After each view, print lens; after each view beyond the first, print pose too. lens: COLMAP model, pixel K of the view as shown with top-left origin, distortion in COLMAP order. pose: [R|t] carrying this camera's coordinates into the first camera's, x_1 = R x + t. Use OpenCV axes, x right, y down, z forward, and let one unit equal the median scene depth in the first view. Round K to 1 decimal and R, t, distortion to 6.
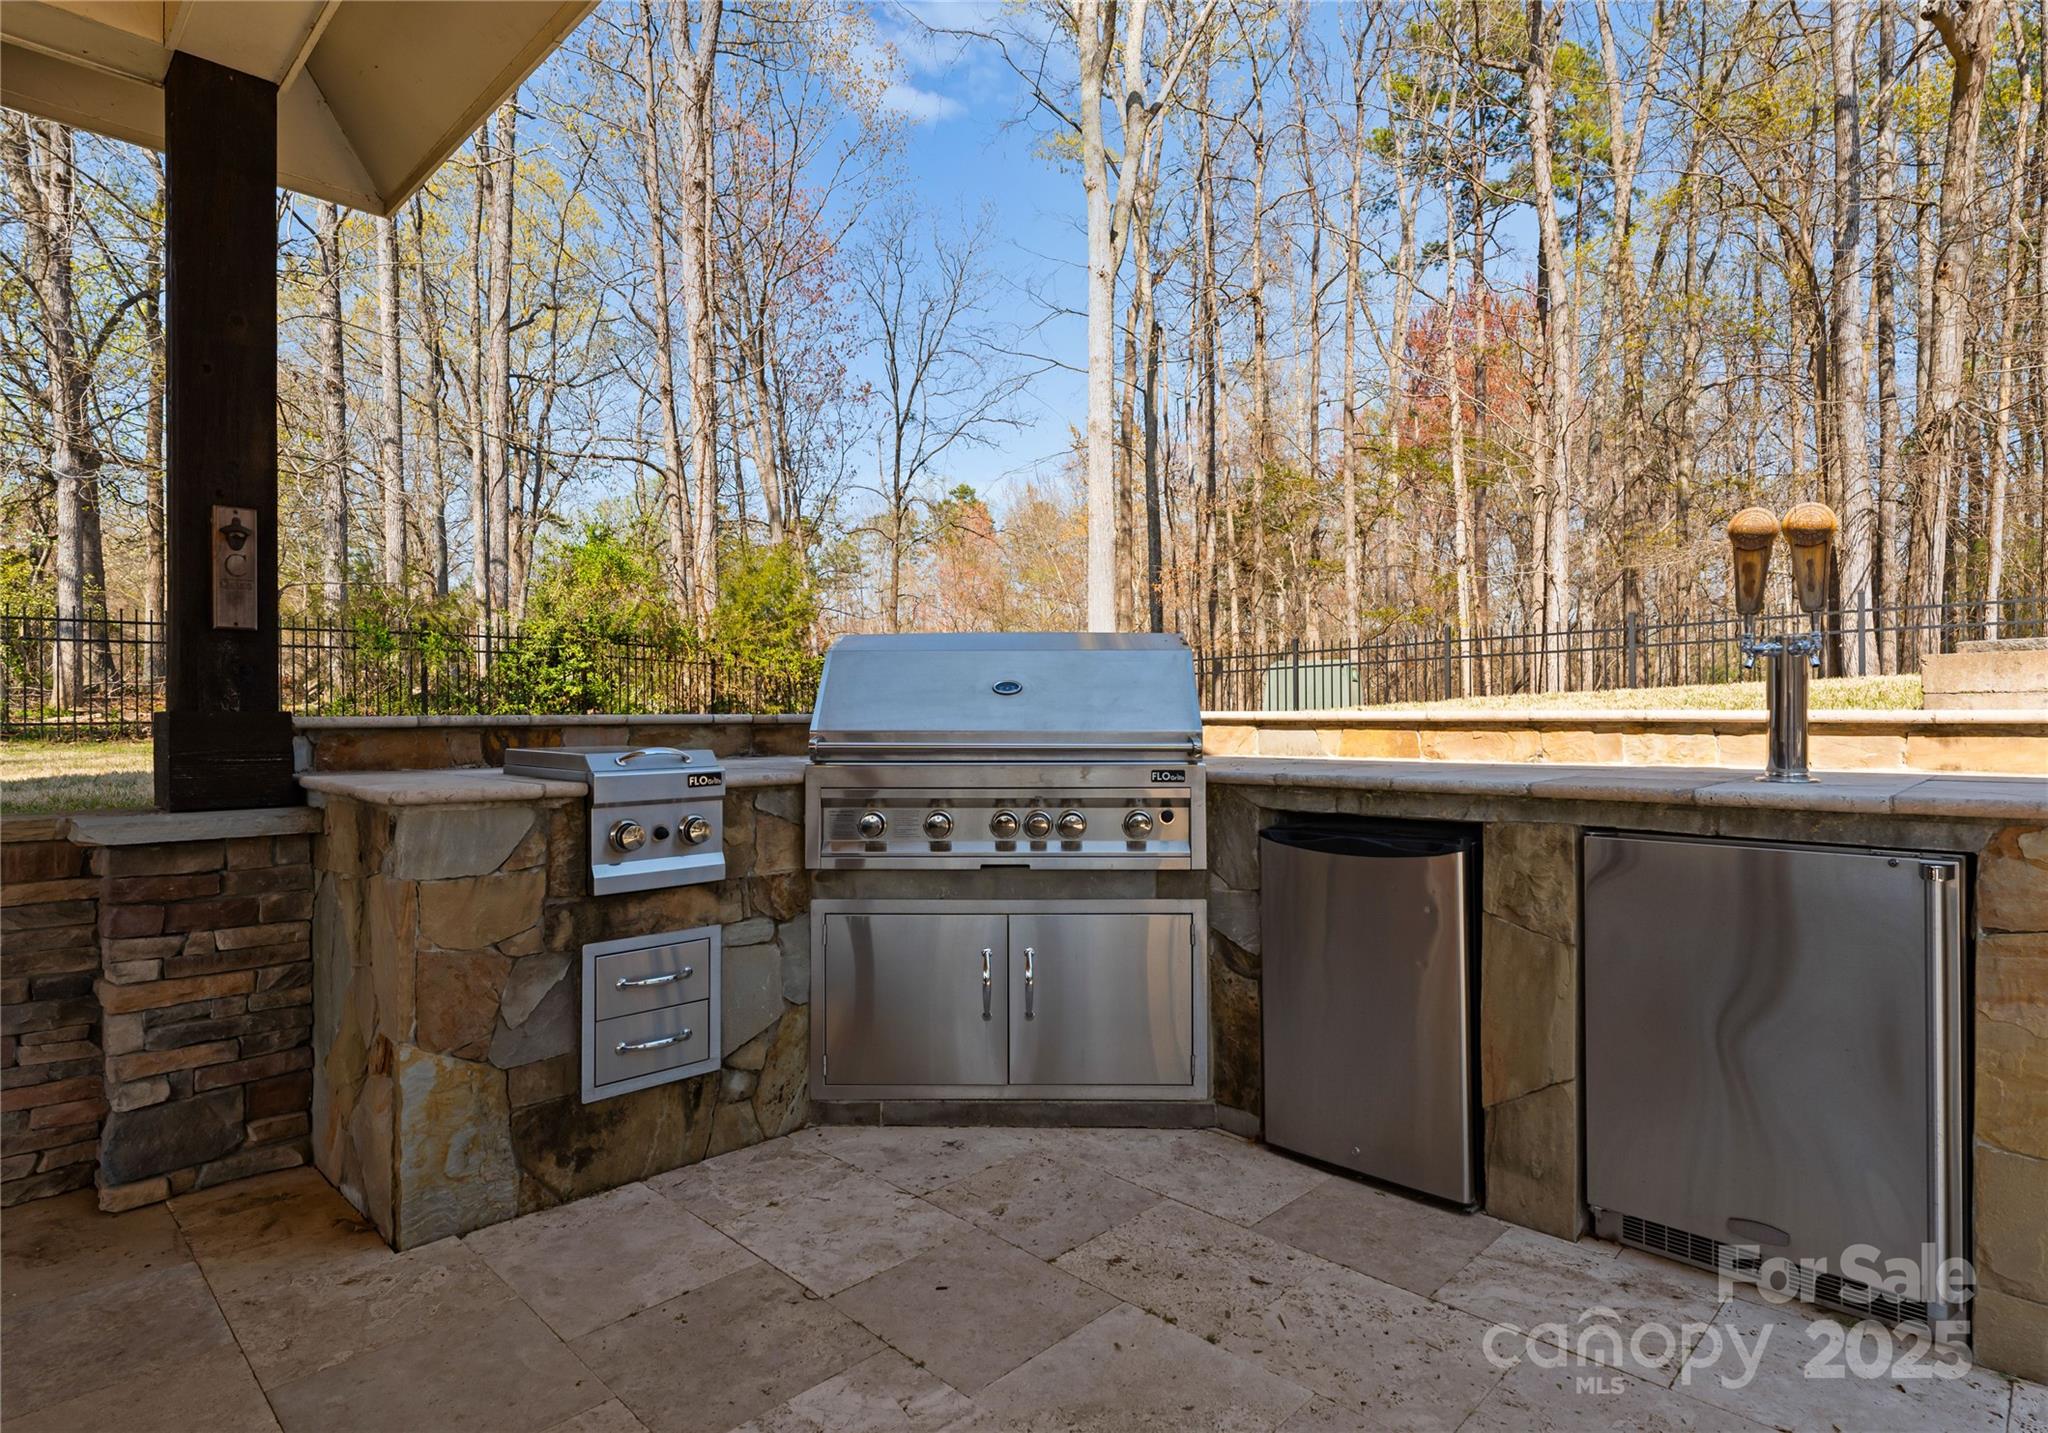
lens RADIAL K [[1145.1, 0, 1031.0], [0, 1145.1, 700.5], [0, 0, 1]] dist [-0.004431, -0.000689]
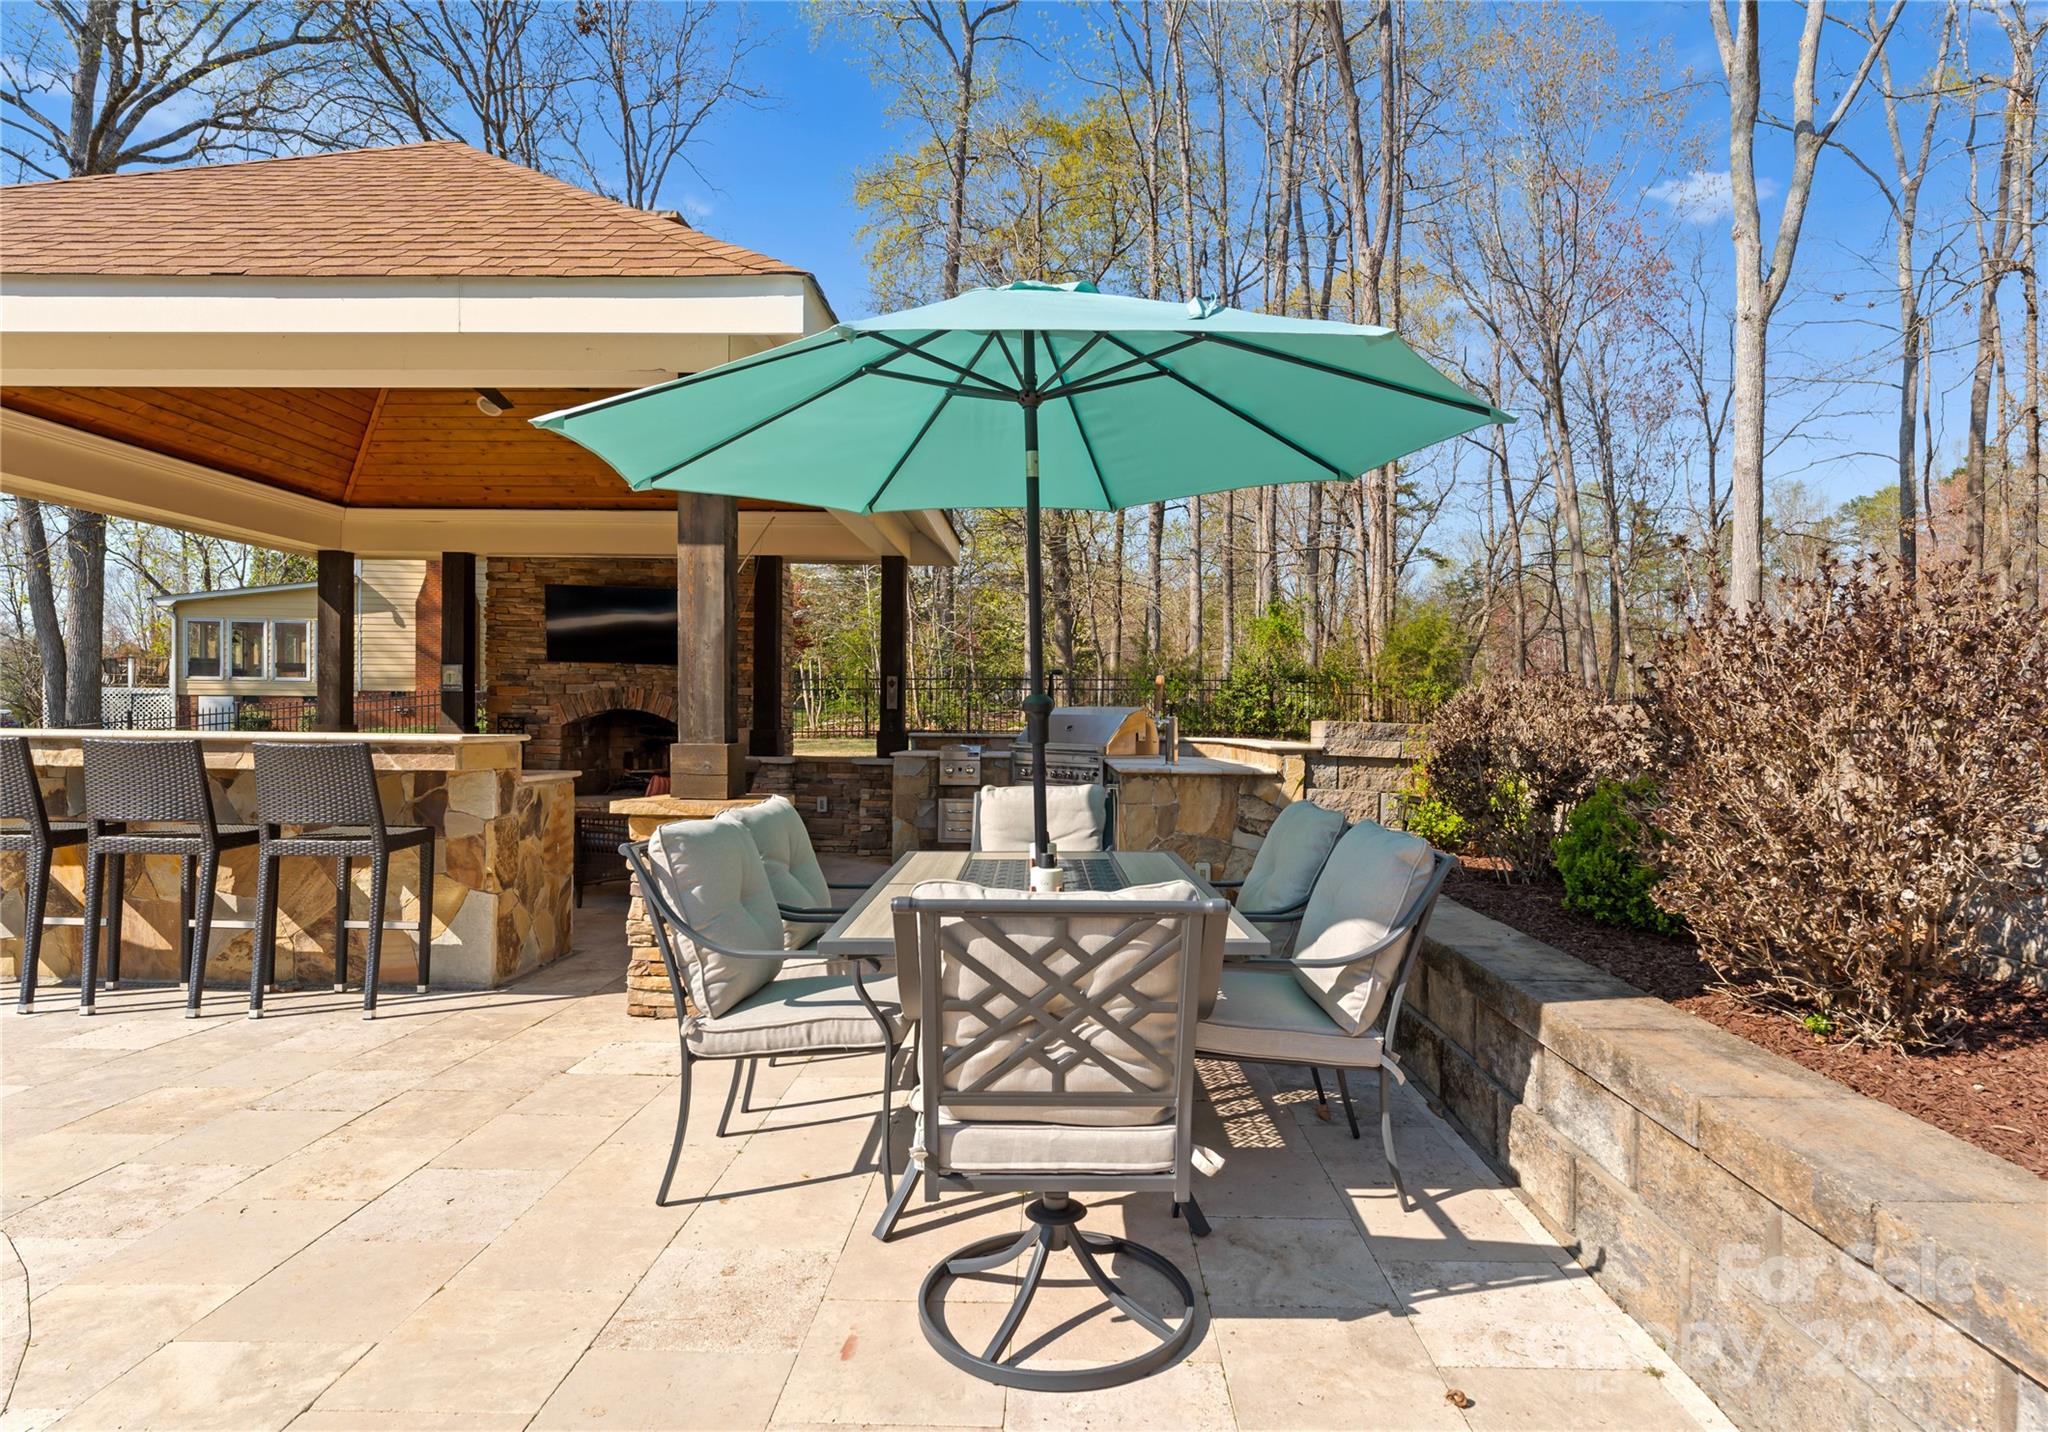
lens RADIAL K [[1128.4, 0, 1024.0], [0, 1128.4, 716.0], [0, 0, 1]] dist [0.013222, -0.000216]
pose [[0.682408, 0.008321, -0.730924, 0.409384], [-0.005311, 0.999965, 0.006425, -0.012119], [0.730952, -0.000503, 0.682429, -0.212450]]
